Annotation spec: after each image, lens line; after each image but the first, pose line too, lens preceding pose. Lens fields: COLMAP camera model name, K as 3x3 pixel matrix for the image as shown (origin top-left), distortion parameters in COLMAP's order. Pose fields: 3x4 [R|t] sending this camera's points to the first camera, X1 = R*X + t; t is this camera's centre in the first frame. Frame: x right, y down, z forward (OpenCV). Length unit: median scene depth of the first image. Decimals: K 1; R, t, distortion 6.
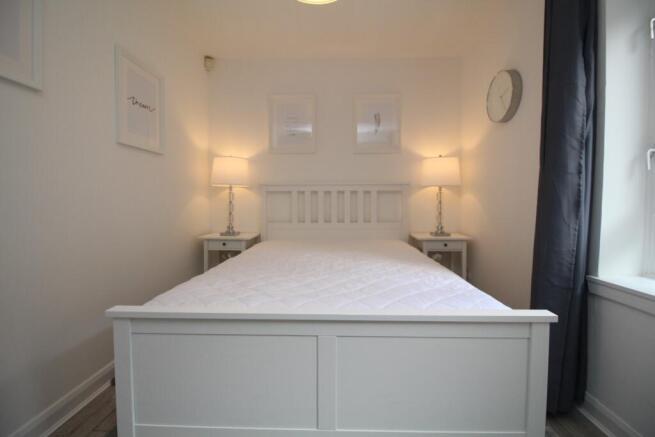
lens RADIAL K [[302.3, 0, 328.2], [0, 302.3, 210.9], [0, 0, 1]] dist [-0.021403, -0.001733]
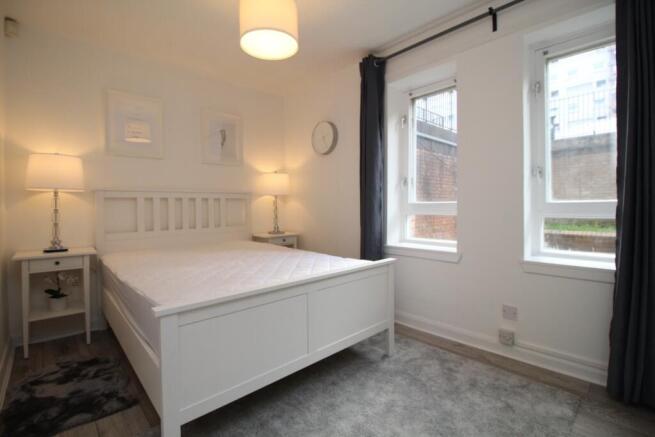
lens RADIAL K [[302.3, 0, 328.2], [0, 302.3, 210.9], [0, 0, 1]] dist [-0.021403, -0.001733]
pose [[0.713068, -0.017710, 0.700871, -0.359171], [0.034148, 0.999372, -0.009490, 0.003961], [-0.700262, 0.030700, 0.713225, -0.070217]]
